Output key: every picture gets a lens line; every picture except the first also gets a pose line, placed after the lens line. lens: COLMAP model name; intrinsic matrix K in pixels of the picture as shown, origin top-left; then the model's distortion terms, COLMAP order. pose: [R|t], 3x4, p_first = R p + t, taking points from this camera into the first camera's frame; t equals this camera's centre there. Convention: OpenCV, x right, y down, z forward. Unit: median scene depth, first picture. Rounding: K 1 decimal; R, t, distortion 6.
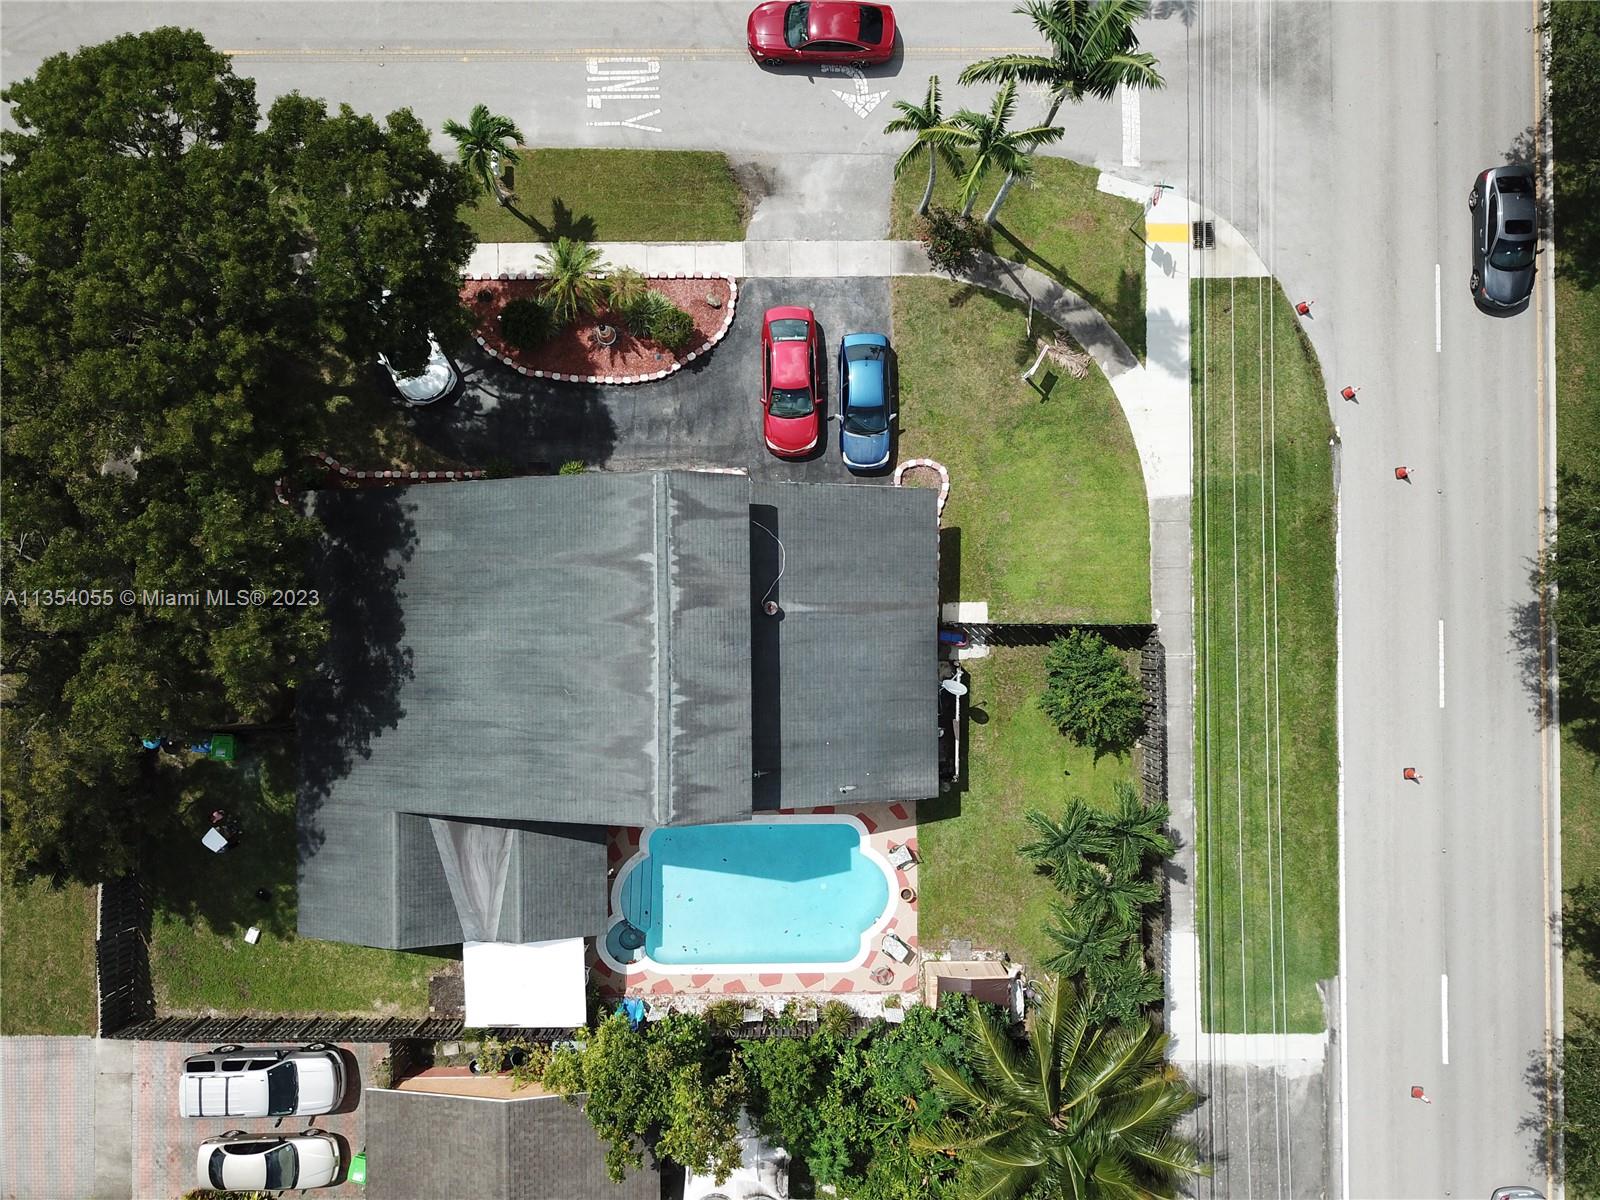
lens RADIAL K [[1138.9, 0, 800.4], [0, 1138.9, 608.1], [0, 0, 1]] dist [0.001158, -0.007573]
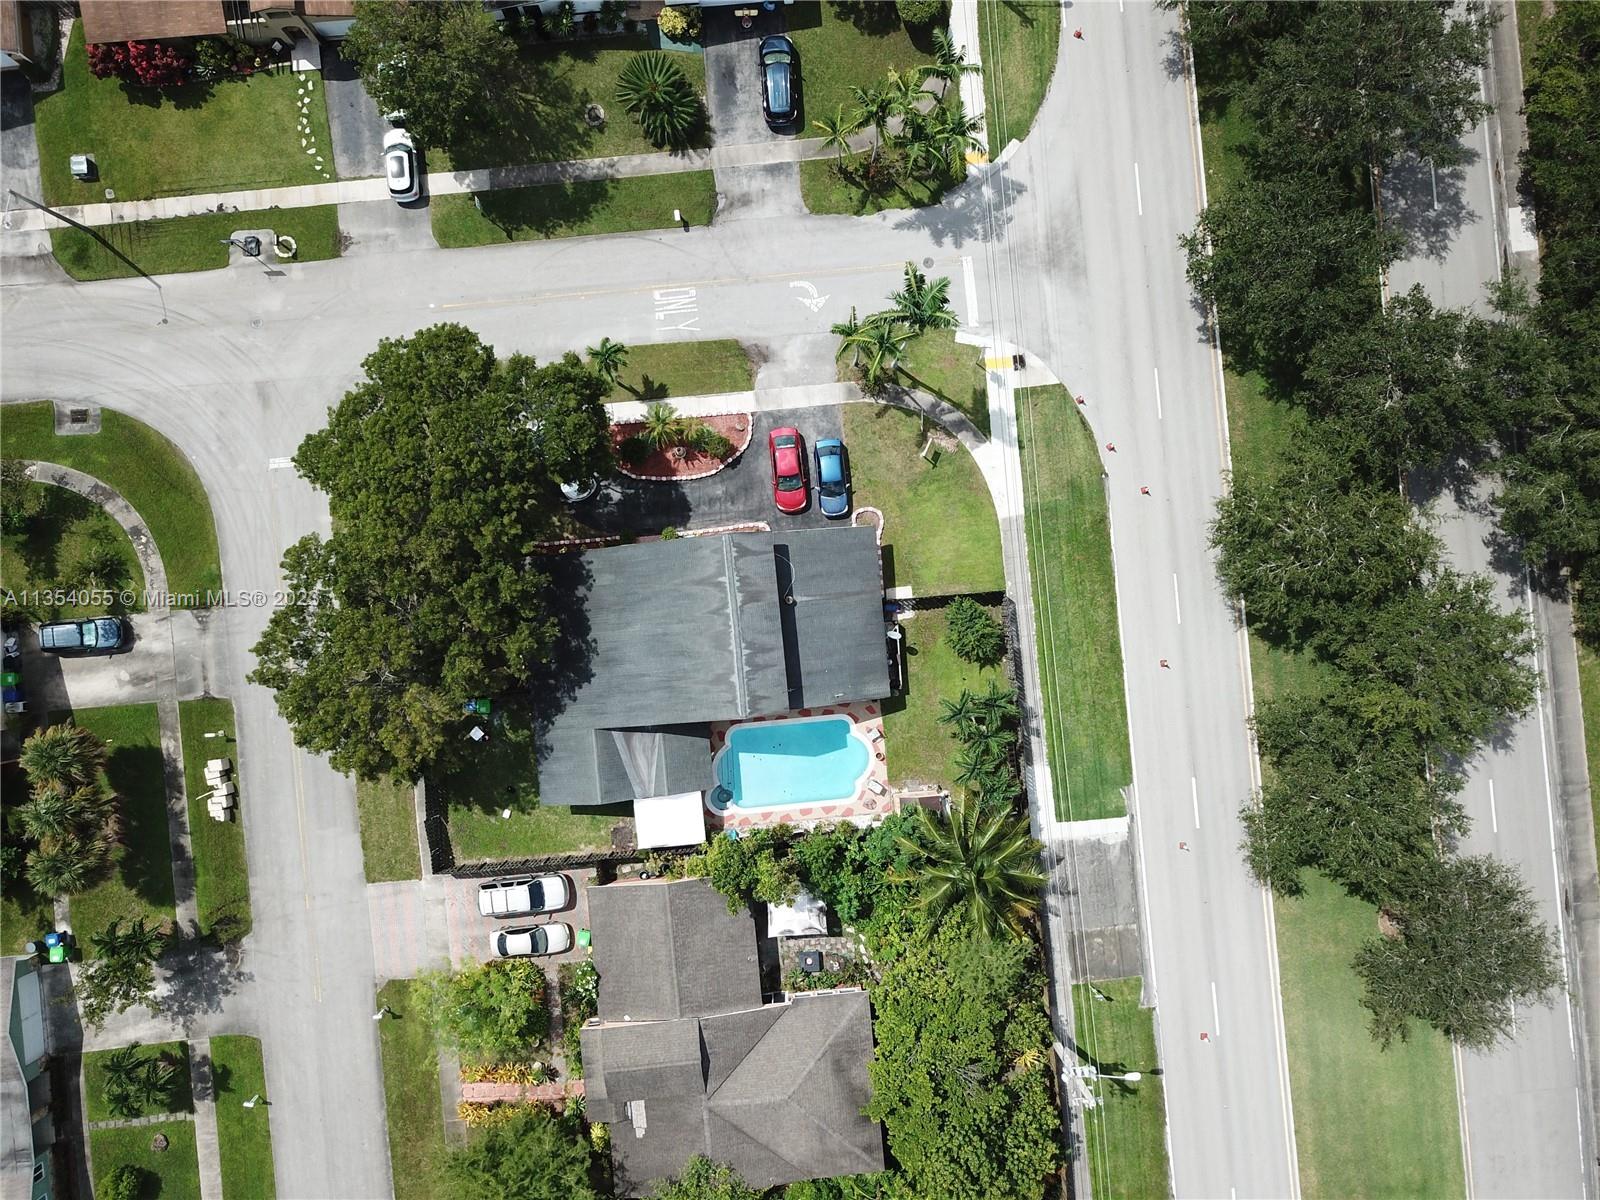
lens RADIAL K [[1138.9, 0, 800.4], [0, 1138.9, 608.1], [0, 0, 1]] dist [0.001158, -0.007573]
pose [[0.996225, -0.086804, -0.000081, -0.007879], [0.086802, 0.996191, 0.008287, -0.000551], [-0.000639, -0.008263, 0.999966, -0.747400]]
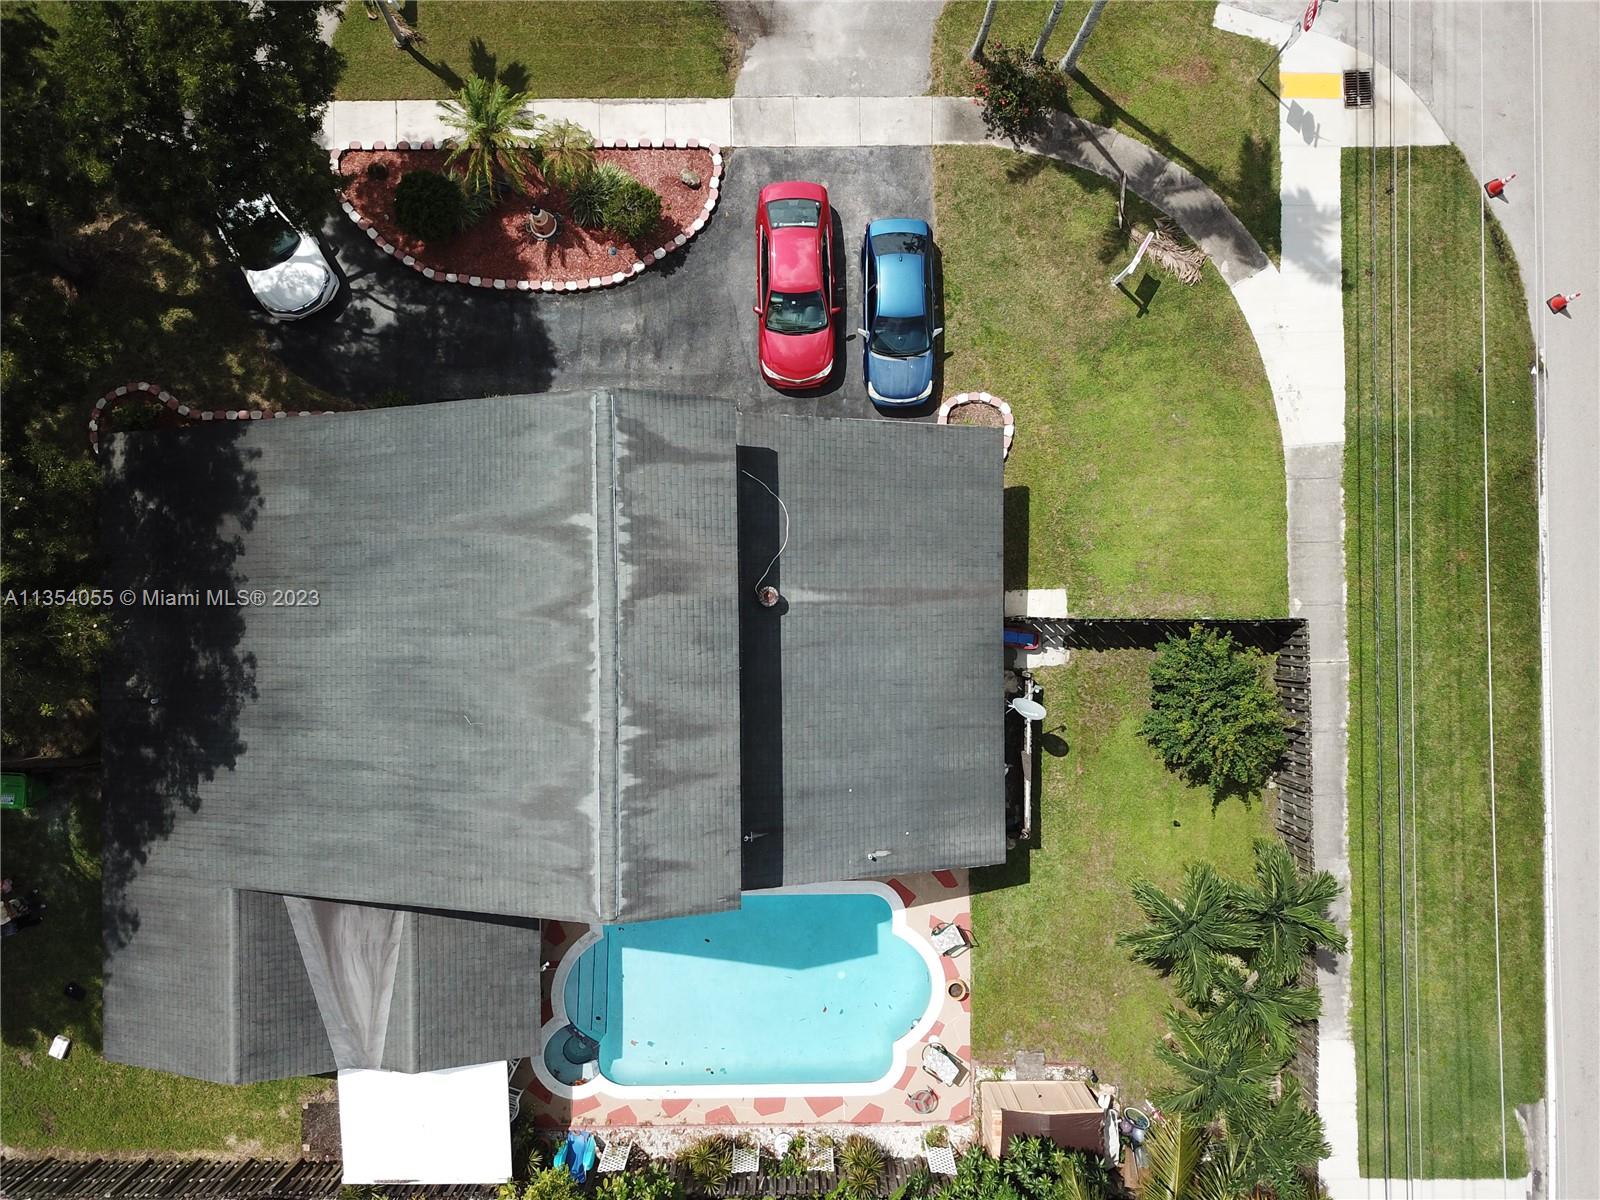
lens RADIAL K [[1128.4, 0, 800.2], [0, 1128.4, 607.2], [0, 0, 1]] dist [-0.006945, 0.032390]
pose [[0.999998, -0.001607, -0.000890, -0.005372], [0.001609, 0.999996, 0.002414, 0.004347], [0.000886, -0.002415, 0.999997, 0.277712]]
